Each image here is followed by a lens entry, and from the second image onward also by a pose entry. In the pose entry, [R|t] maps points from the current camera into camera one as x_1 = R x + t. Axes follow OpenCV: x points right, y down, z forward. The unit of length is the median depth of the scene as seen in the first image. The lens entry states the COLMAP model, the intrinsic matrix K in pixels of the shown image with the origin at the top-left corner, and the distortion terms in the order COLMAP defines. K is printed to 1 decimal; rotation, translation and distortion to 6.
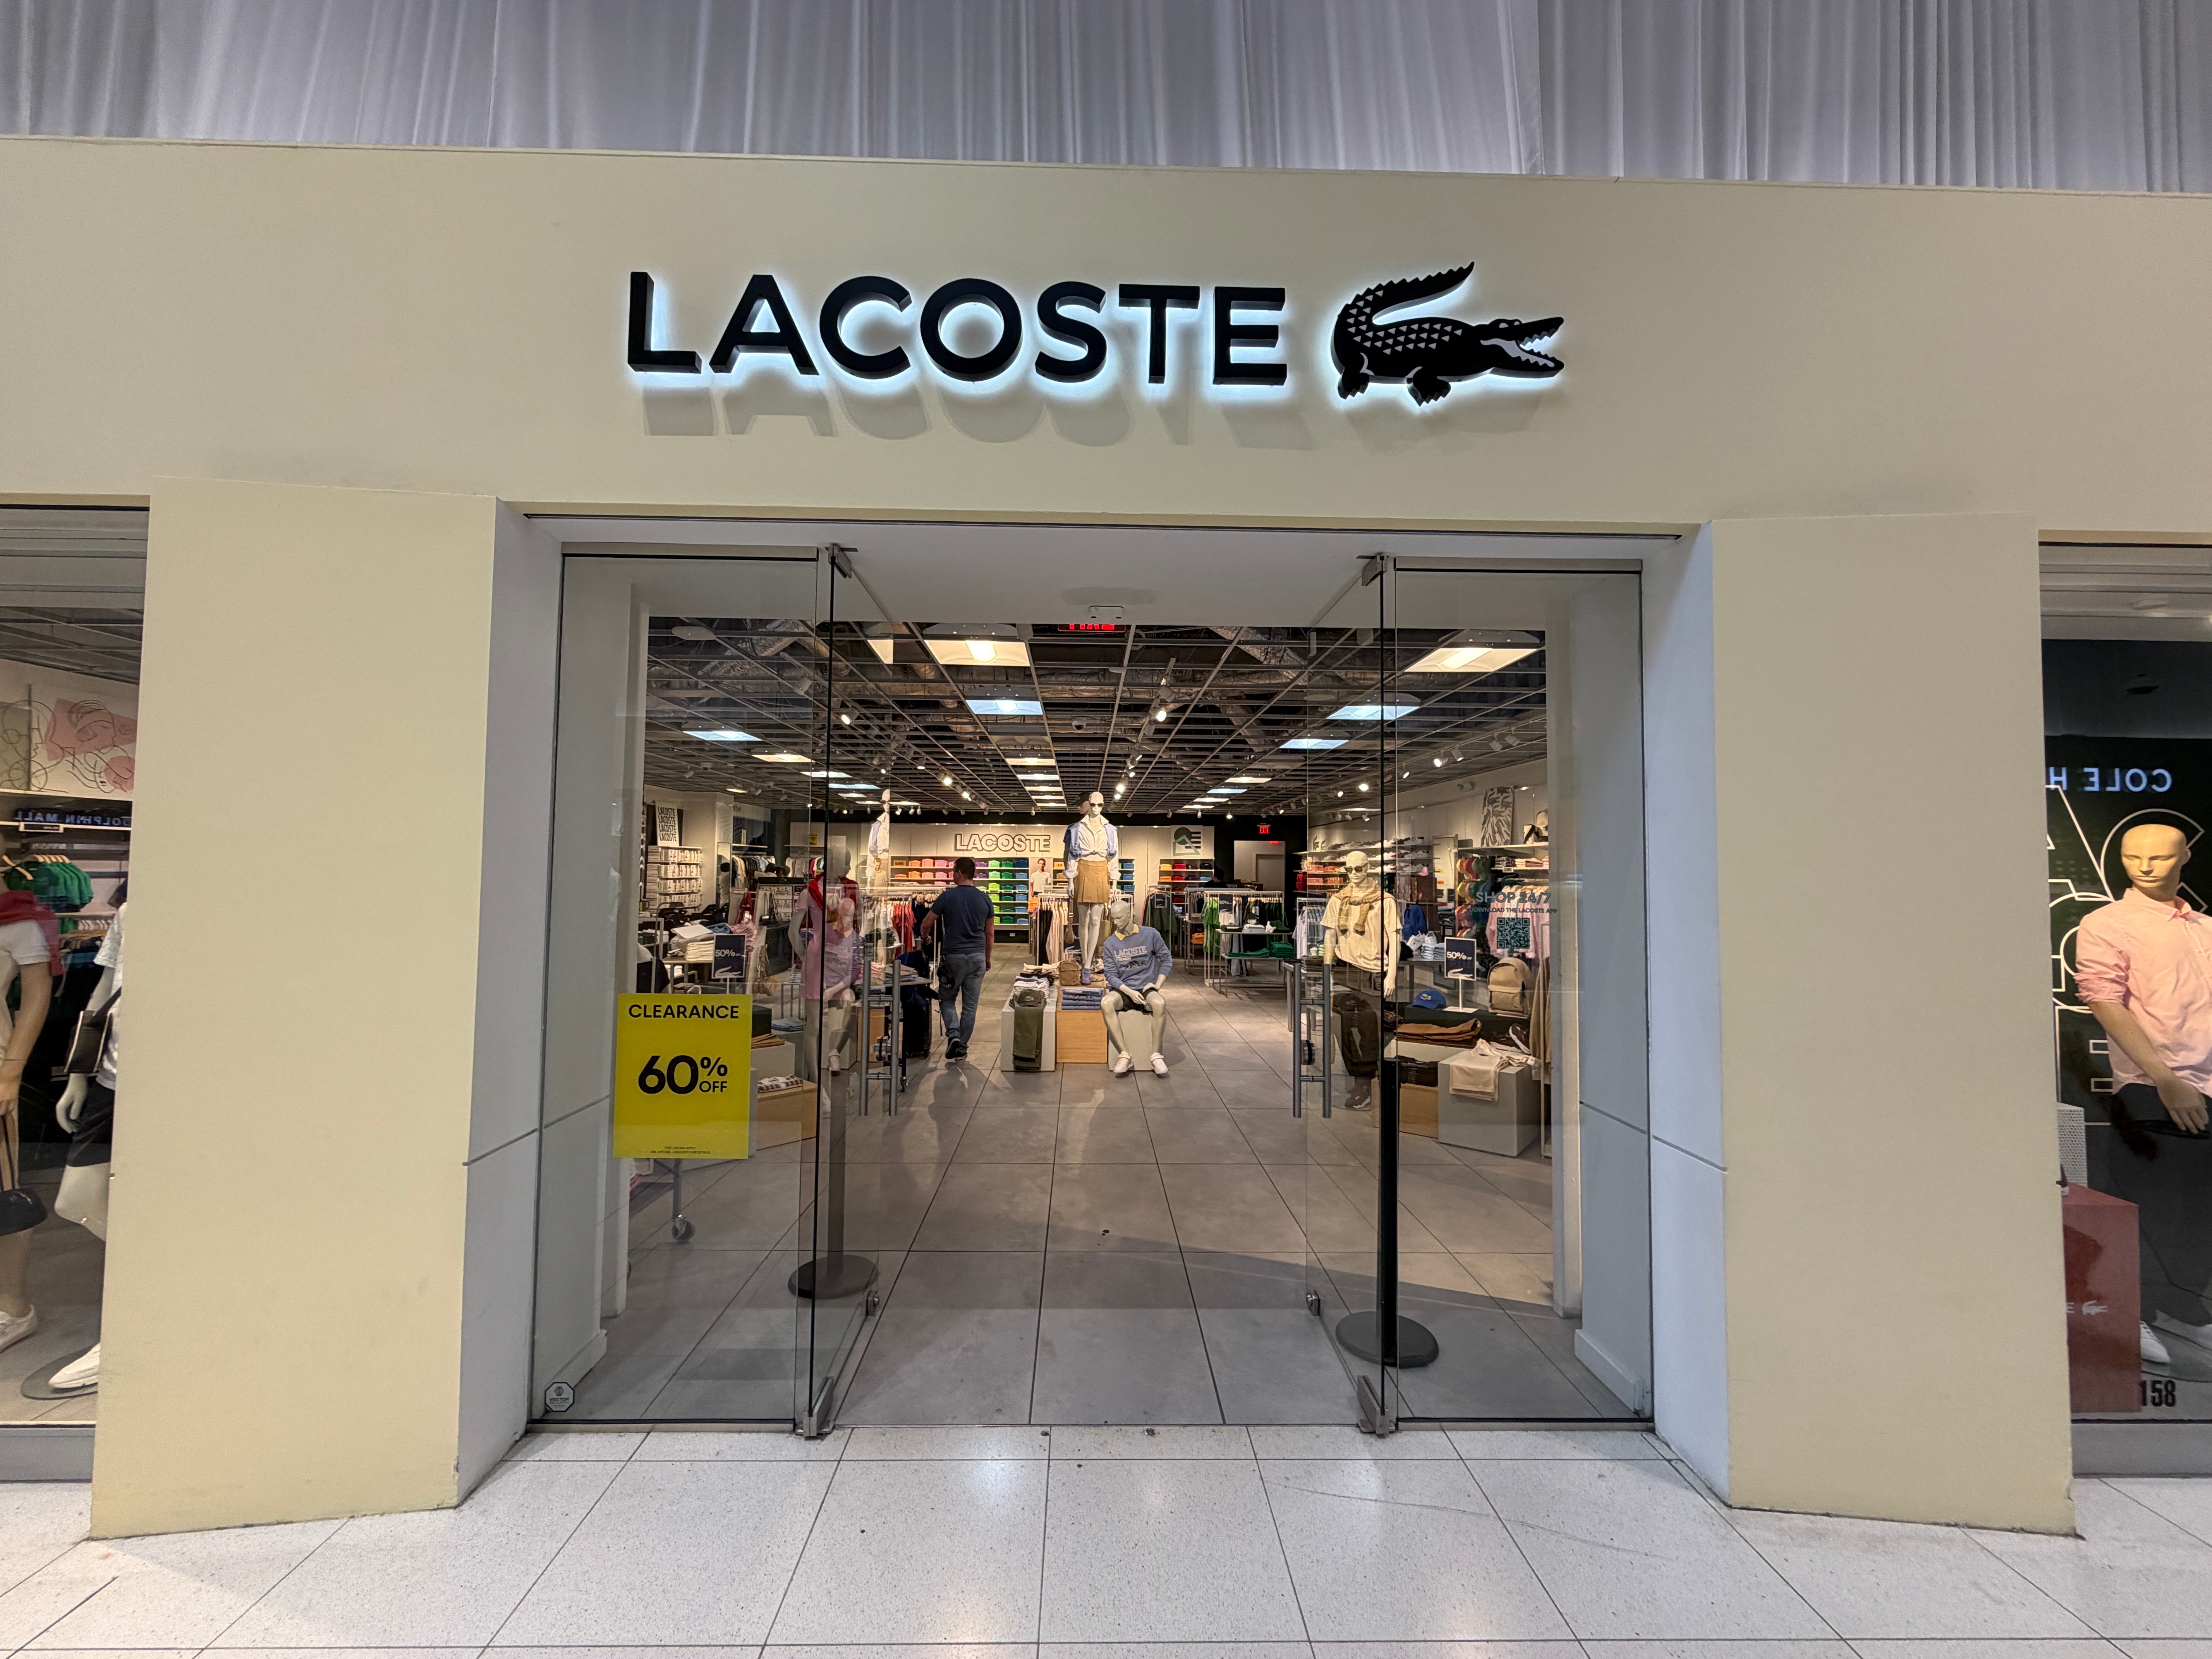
lens RADIAL K [[877.7, 0, 1106.0], [0, 877.7, 829.5], [0, 0, 1]] dist [0.002036, 0.000061]
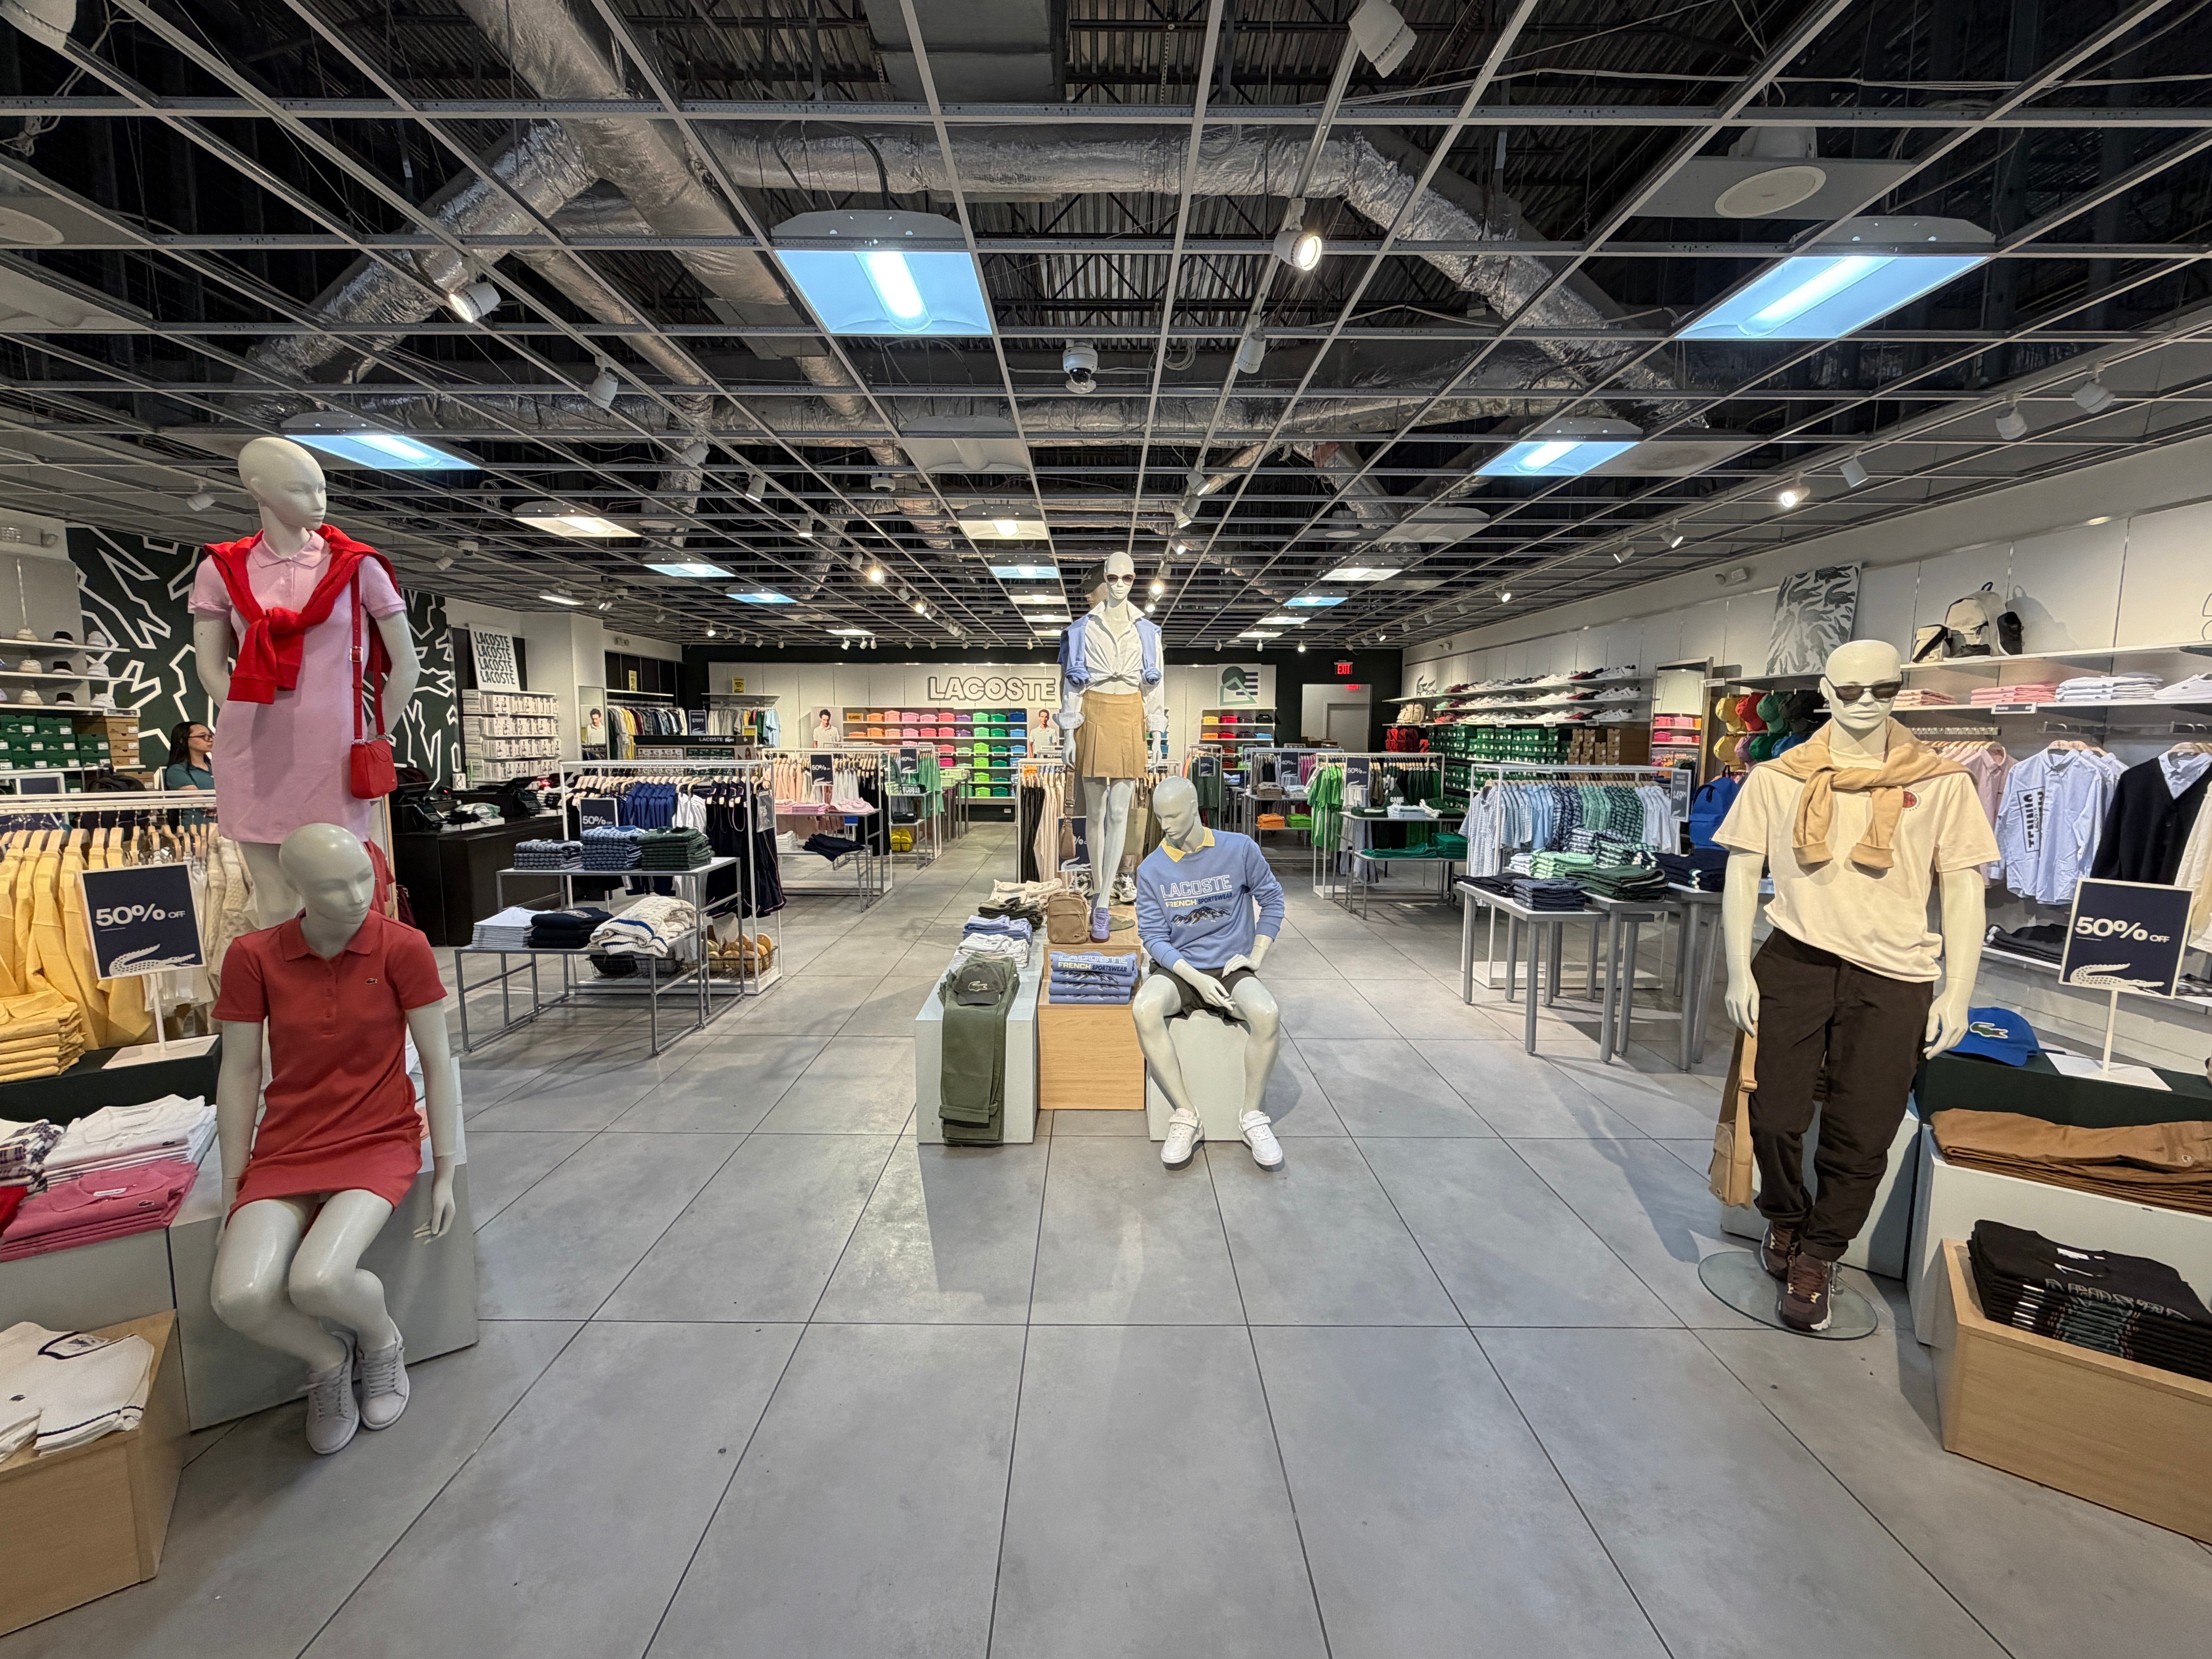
lens RADIAL K [[877.7, 0, 1106.0], [0, 877.7, 829.5], [0, 0, 1]] dist [0.002036, 0.000061]
pose [[0.999743, -0.002209, -0.022551, -0.004948], [0.005729, 0.987548, 0.157216, 0.021333], [0.021923, -0.157305, 0.987307, 0.316890]]
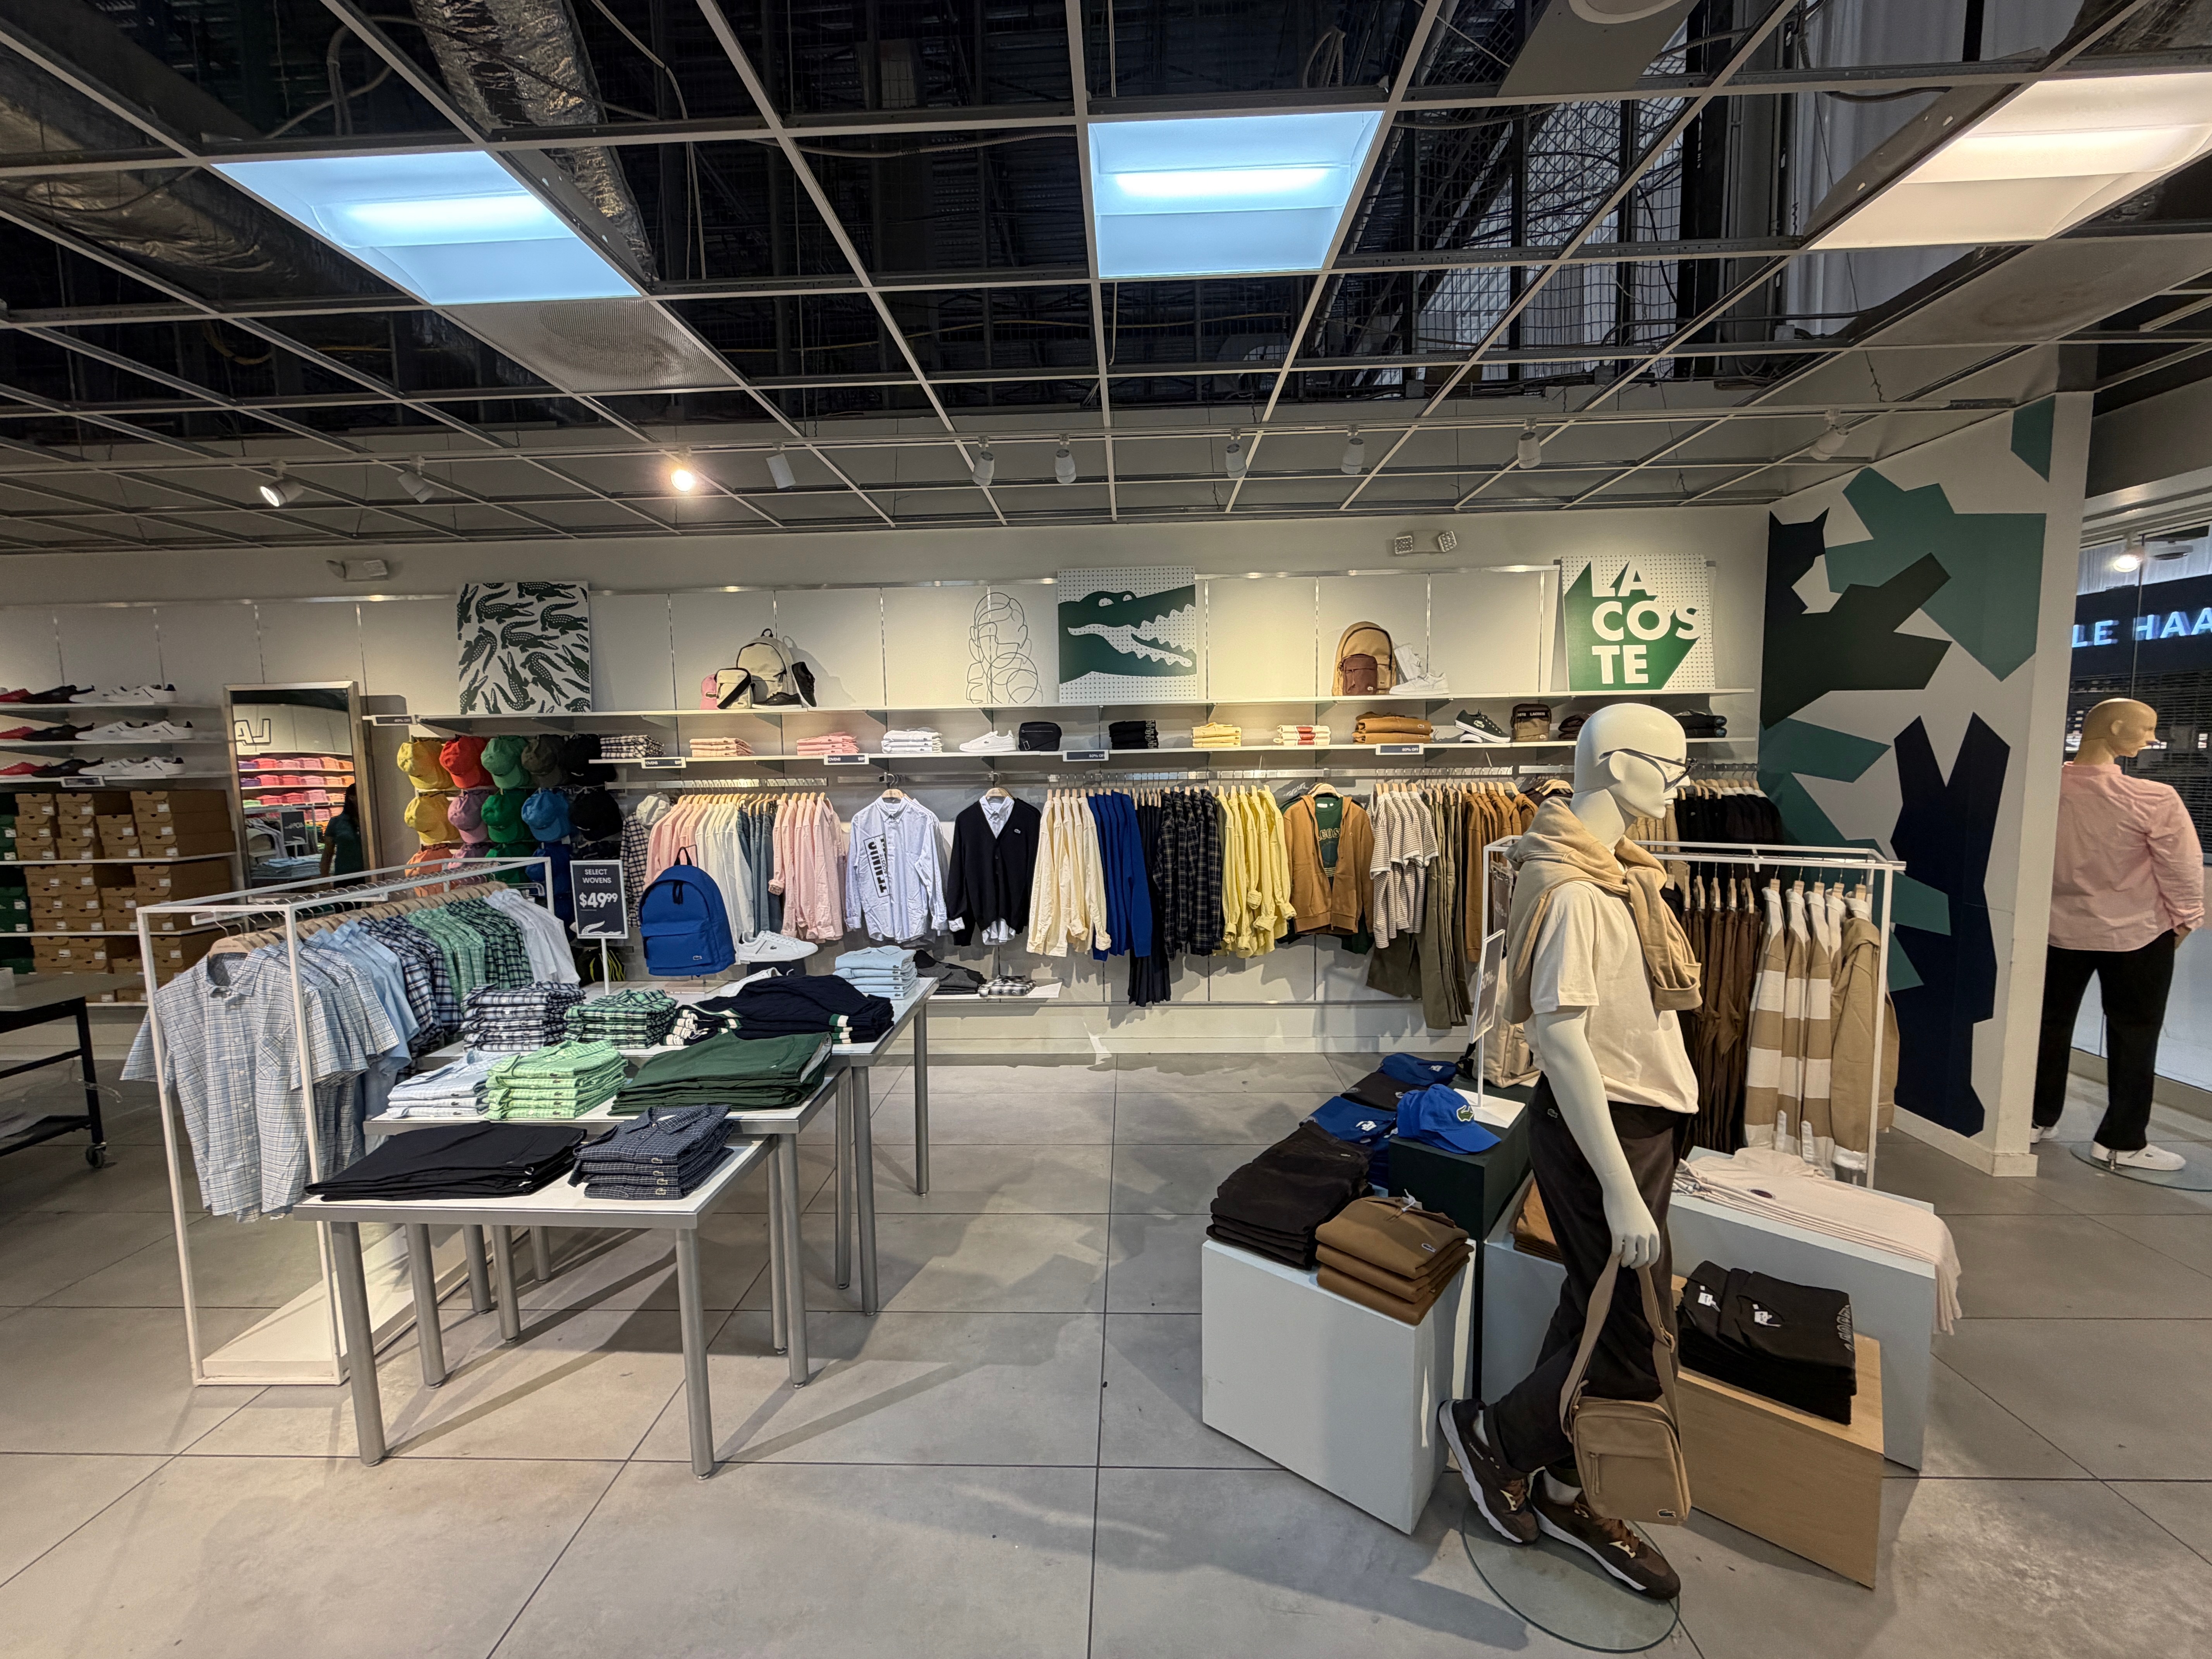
lens RADIAL K [[877.7, 0, 1106.0], [0, 877.7, 829.5], [0, 0, 1]] dist [0.002036, 0.000061]
pose [[0.058859, -0.103584, 0.992878, 0.179243], [-0.022039, 0.994225, 0.105031, -0.033323], [-0.998023, -0.028064, 0.056236, 7.168366]]
